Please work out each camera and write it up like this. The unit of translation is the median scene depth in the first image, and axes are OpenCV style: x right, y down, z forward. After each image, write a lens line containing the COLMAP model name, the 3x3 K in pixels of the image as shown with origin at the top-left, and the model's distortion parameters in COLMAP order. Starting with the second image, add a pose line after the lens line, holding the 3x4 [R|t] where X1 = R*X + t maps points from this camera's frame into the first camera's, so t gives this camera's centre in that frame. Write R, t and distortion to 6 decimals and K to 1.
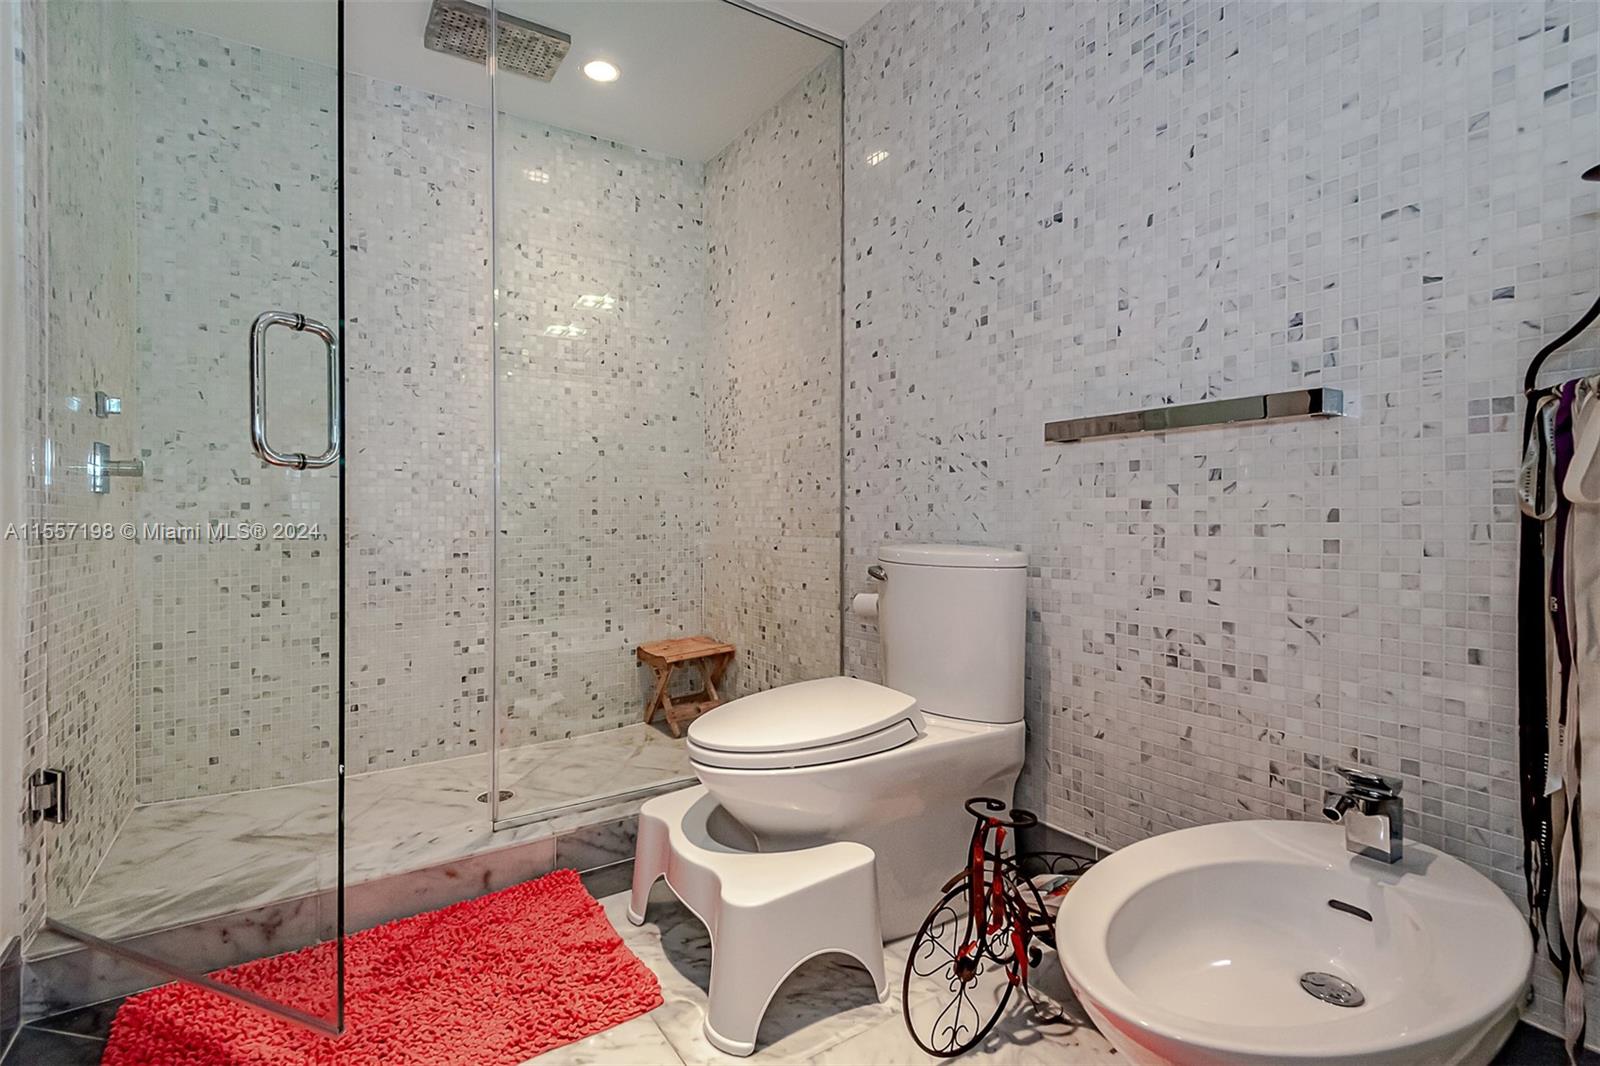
lens RADIAL K [[734.5, 0, 798.9], [0, 734.5, 521.5], [0, 0, 1]] dist [0.023602, -0.014103]
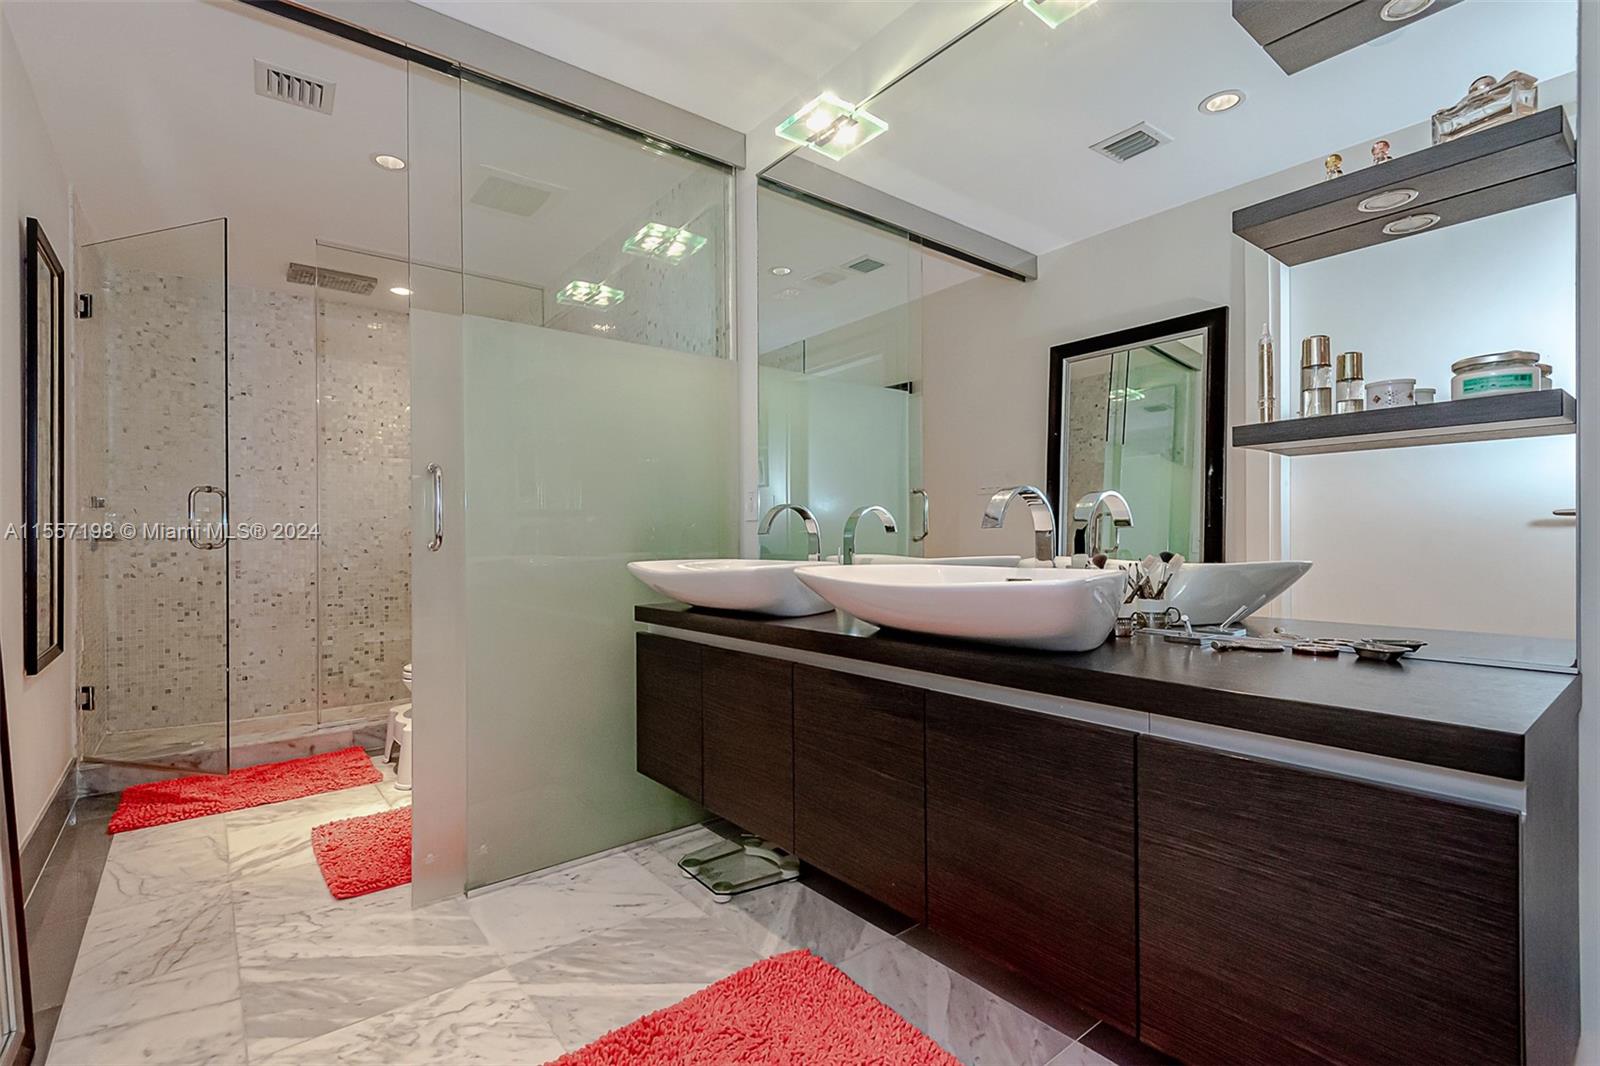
lens RADIAL K [[734.5, 0, 797.0], [0, 734.5, 547.4], [0, 0, 1]] dist [0.023602, -0.014103]
pose [[0.996783, -0.002540, 0.080113, 0.494874], [0.002395, 0.999995, 0.001910, -0.035863], [-0.080117, -0.001712, 0.996784, -0.743328]]
